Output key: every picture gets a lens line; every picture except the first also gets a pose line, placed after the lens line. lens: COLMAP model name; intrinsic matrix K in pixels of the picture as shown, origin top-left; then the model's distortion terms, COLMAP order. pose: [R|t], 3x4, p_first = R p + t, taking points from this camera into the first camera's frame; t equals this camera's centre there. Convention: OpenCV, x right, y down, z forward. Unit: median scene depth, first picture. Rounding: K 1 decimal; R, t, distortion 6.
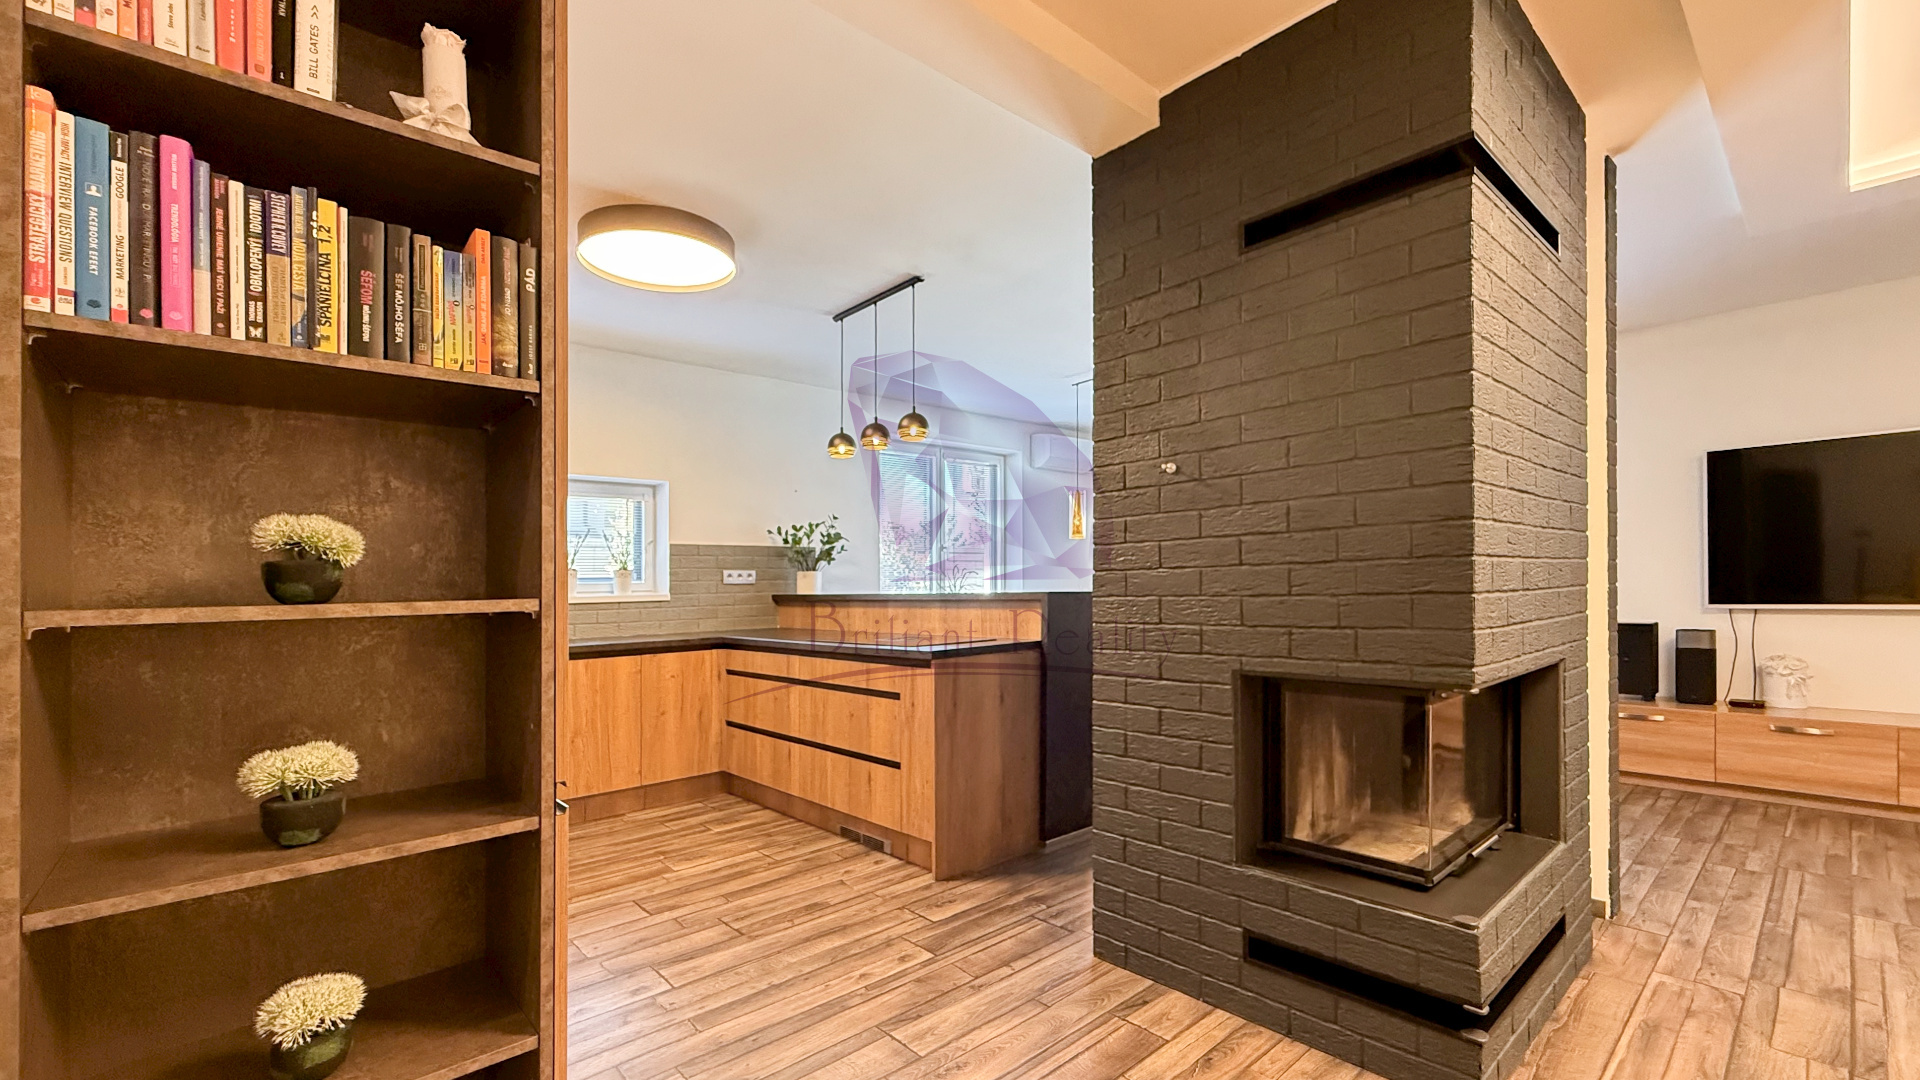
lens RADIAL K [[799.4, 0, 944.2], [0, 799.4, 573.0], [0, 0, 1]] dist [0.000552, 0.000276]
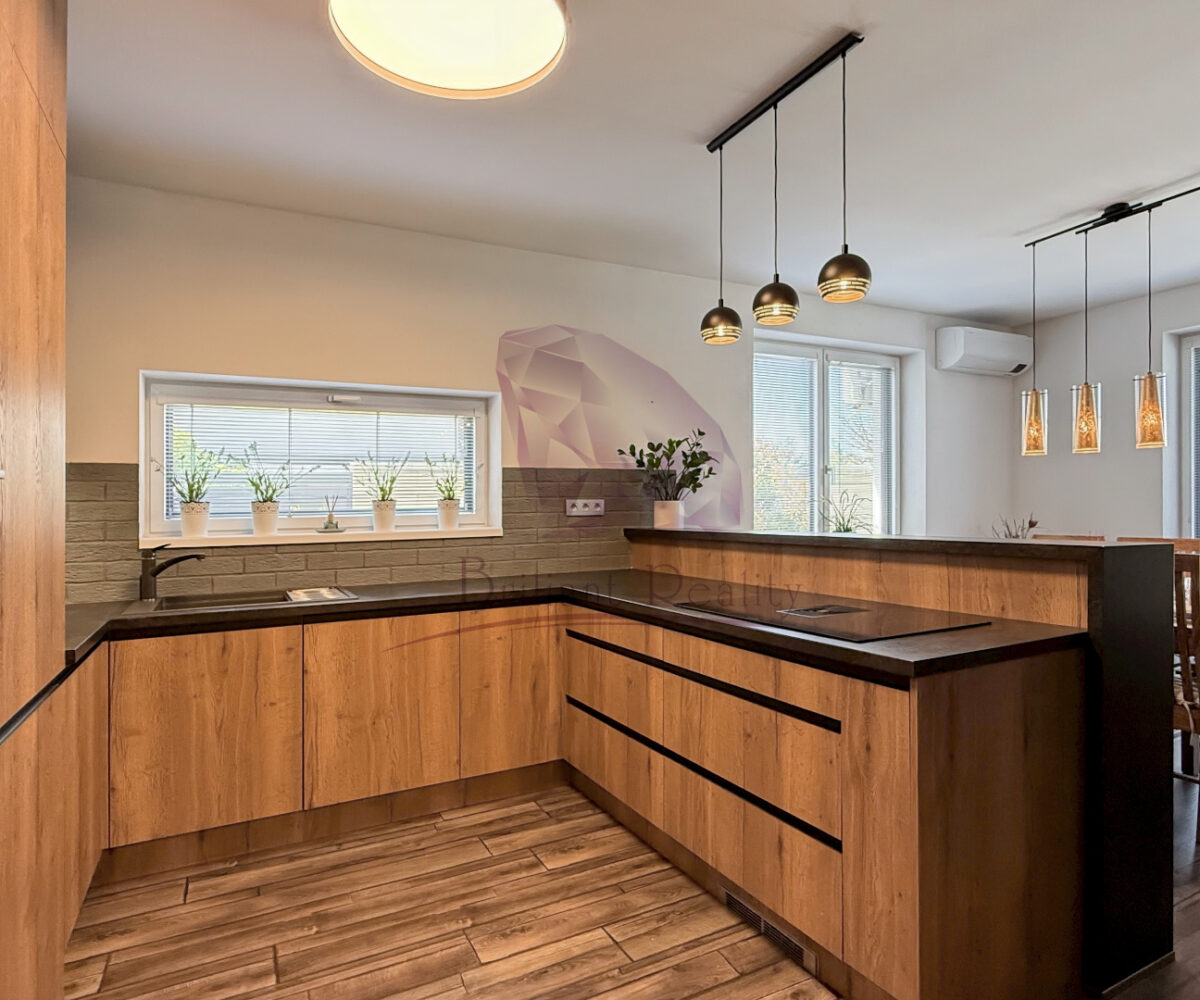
lens RADIAL K [[715.4, 0, 596.4], [0, 715.4, 499.3], [0, 0, 1]] dist [0.001399, 0.000703]
pose [[0.968954, 0.000162, -0.247240, -0.115470], [0.002423, 0.999946, 0.010152, -0.019932], [0.247228, -0.010436, 0.968901, 0.531420]]
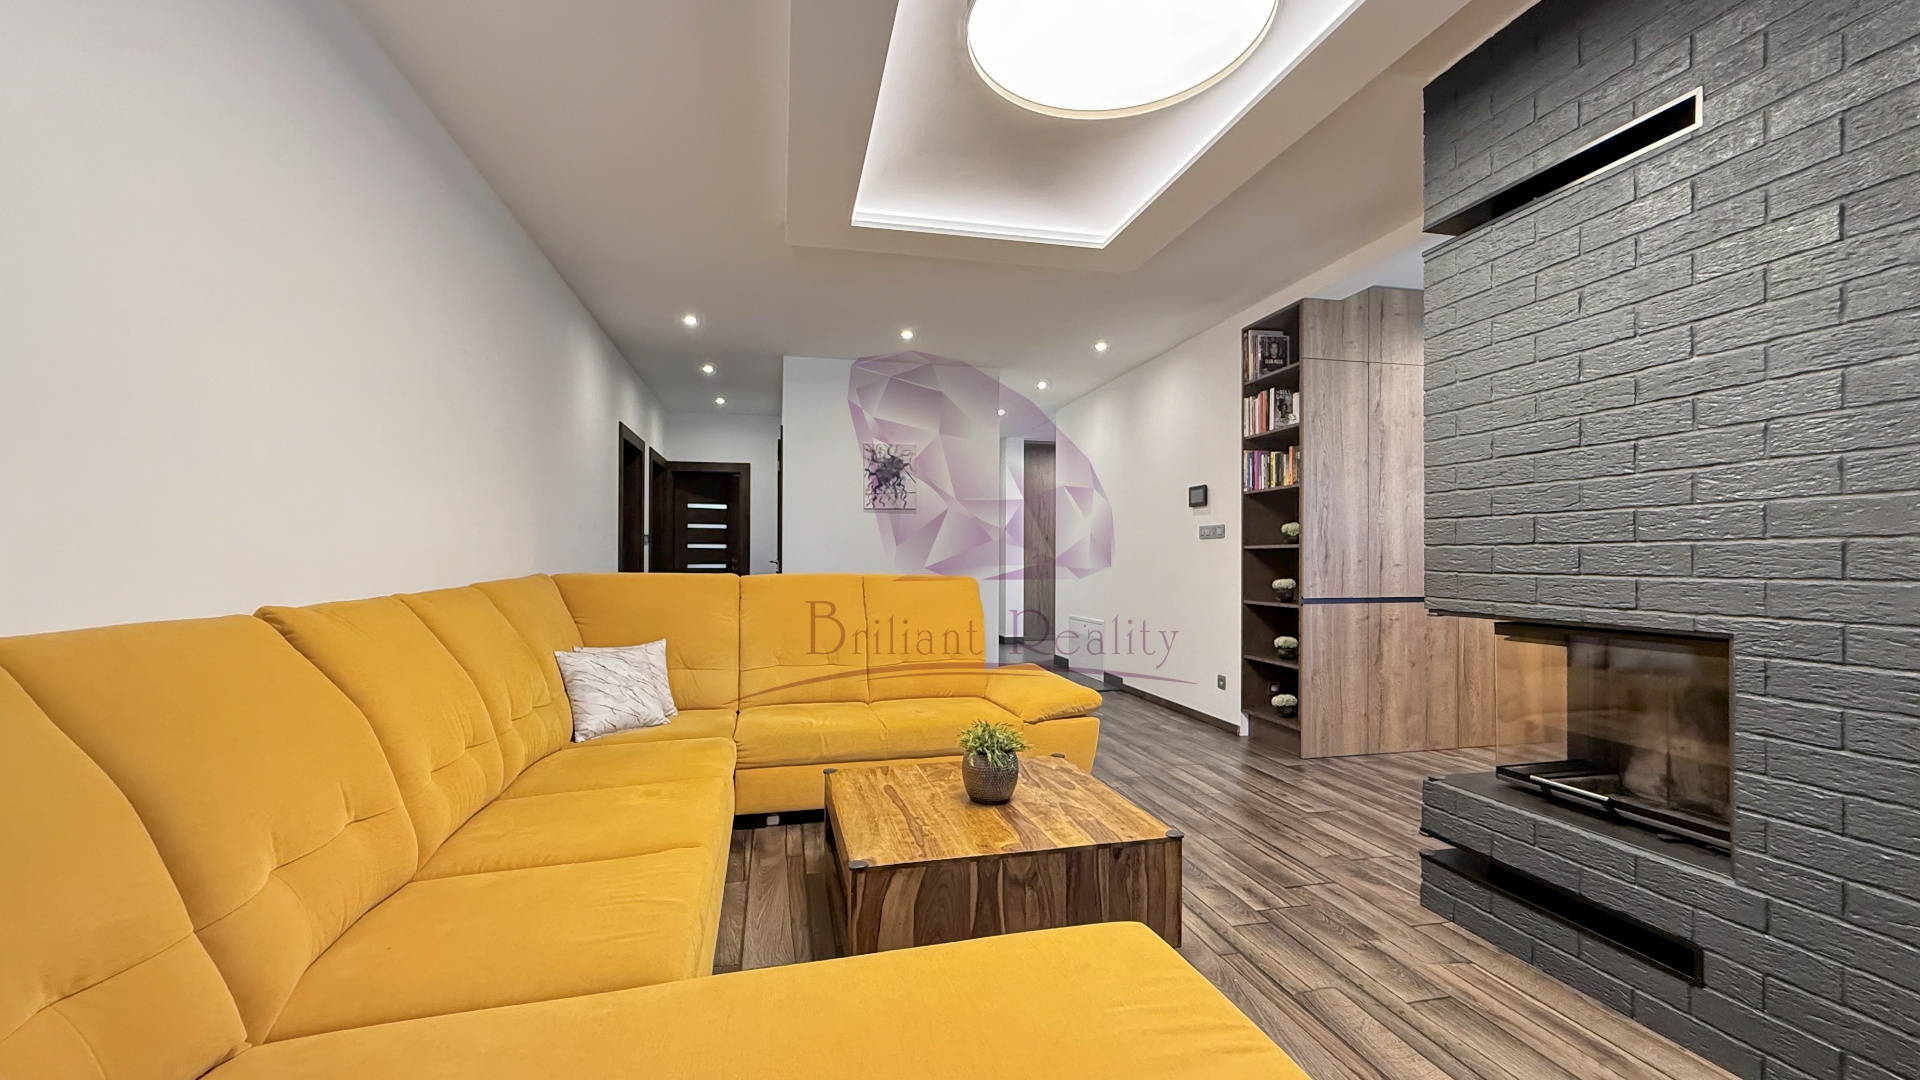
lens RADIAL K [[777.1, 0, 962.2], [0, 777.1, 553.7], [0, 0, 1]] dist [0.001161, 0.000179]
pose [[-0.475785, 0.014104, -0.879448, 1.387135], [0.022073, 0.999748, 0.004092, 0.009657], [0.879284, -0.017465, -0.475977, 0.570633]]
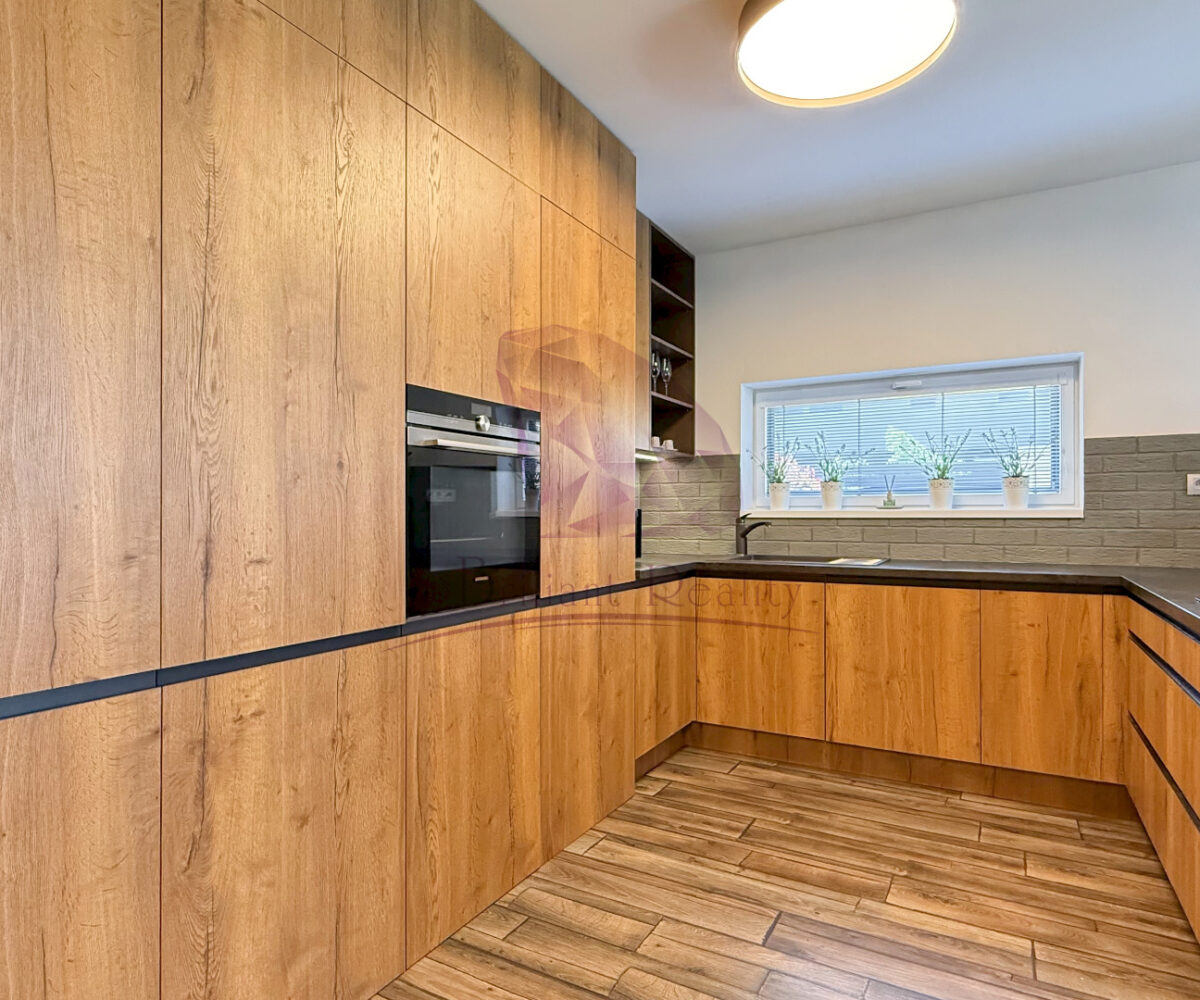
lens RADIAL K [[715.4, 0, 596.4], [0, 715.4, 499.3], [0, 0, 1]] dist [0.001399, 0.000703]
pose [[0.322565, 0.001569, -0.946546, 0.207031], [0.012655, 0.999902, 0.005970, 0.013430], [0.946463, -0.013904, 0.322514, 0.656768]]
